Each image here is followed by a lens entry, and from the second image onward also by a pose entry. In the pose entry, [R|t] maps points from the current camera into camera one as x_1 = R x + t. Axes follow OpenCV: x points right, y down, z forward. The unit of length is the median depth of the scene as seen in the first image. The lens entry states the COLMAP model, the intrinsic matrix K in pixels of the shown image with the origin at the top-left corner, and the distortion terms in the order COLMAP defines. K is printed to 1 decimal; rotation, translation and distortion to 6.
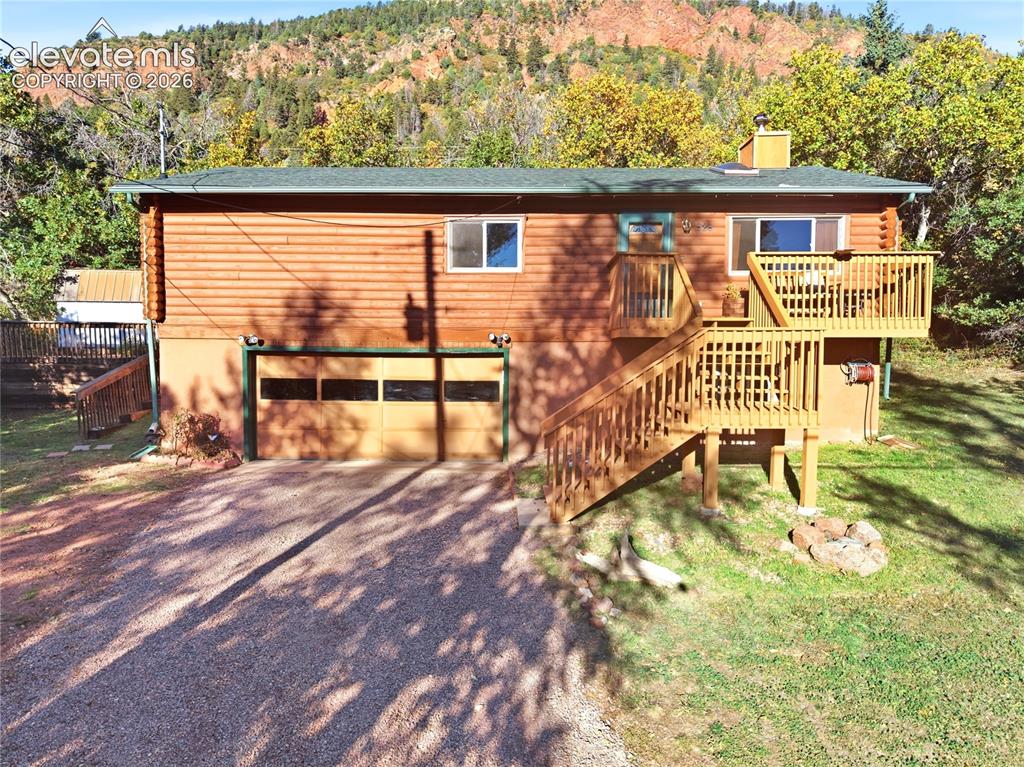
lens RADIAL K [[694.5, 0, 512.0], [0, 694.5, 383.5], [0, 0, 1]] dist [0.004754, -0.008222]
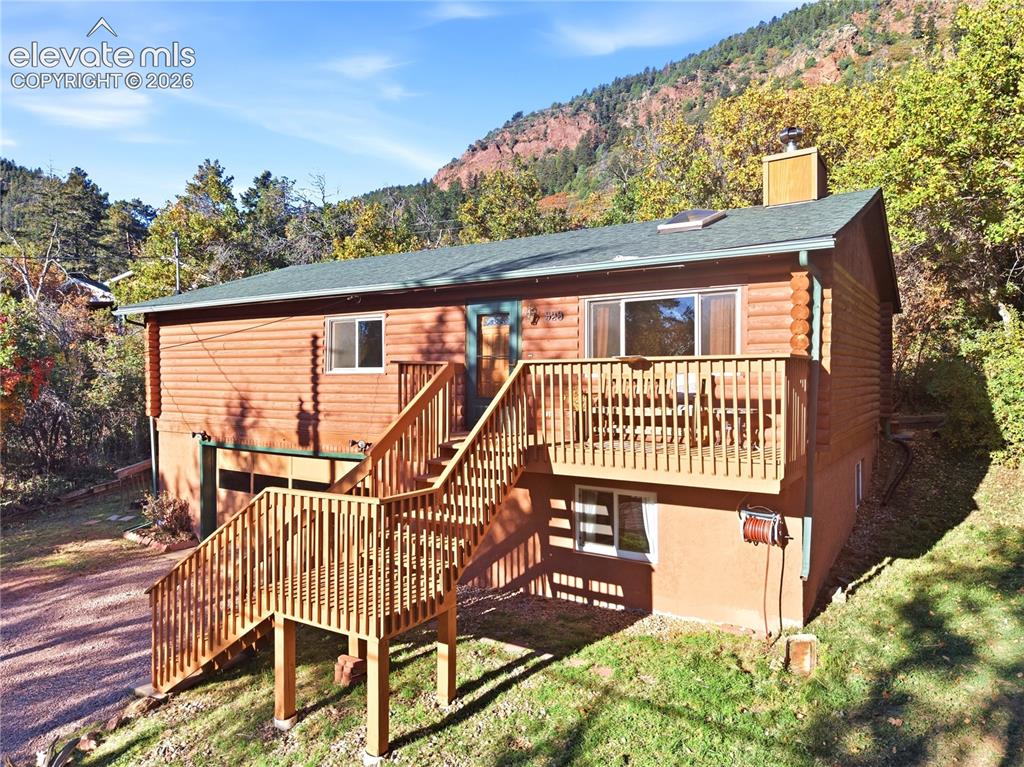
lens RADIAL K [[708.9, 0, 512.5], [0, 708.9, 344.6], [0, 0, 1]] dist [0.062215, -0.063101]
pose [[0.838007, -0.027531, -0.544965, 0.658338], [-0.023737, 0.995942, -0.086815, -0.120551], [0.545143, 0.085687, 0.833952, 0.310166]]
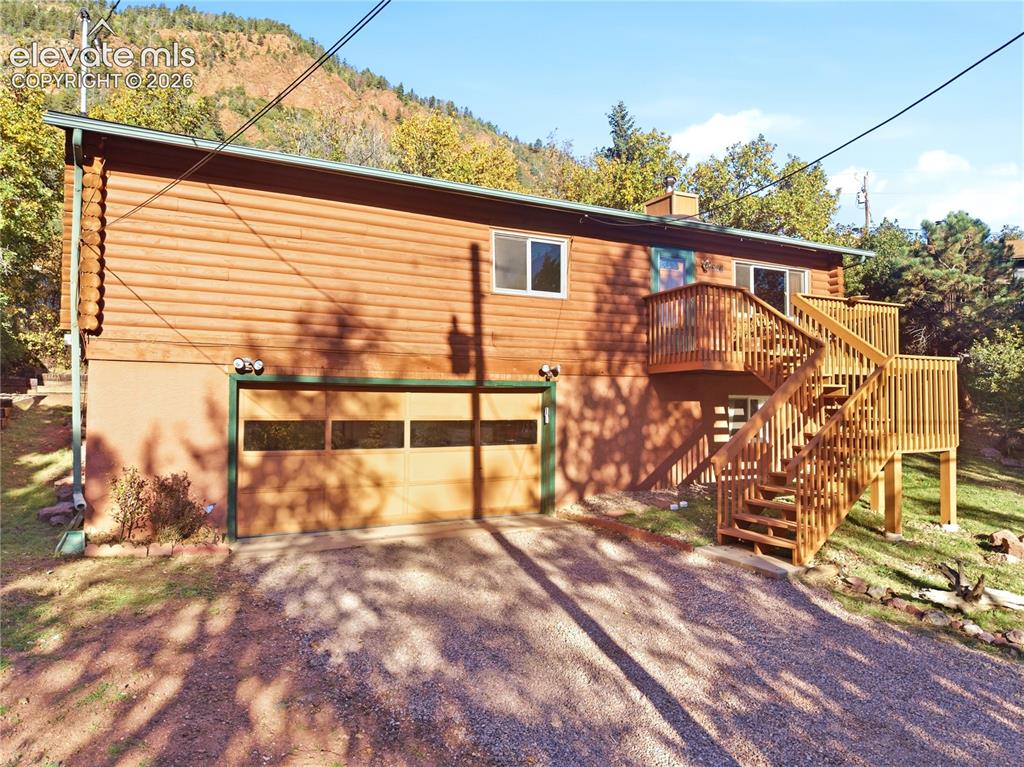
lens RADIAL K [[704.3, 0, 511.7], [0, 704.3, 364.8], [0, 0, 1]] dist [0.026928, -0.030763]
pose [[0.870695, 0.027488, 0.491054, -0.489252], [0.030730, 0.993446, -0.110099, 0.021424], [-0.490862, 0.110952, 0.864144, 0.257267]]
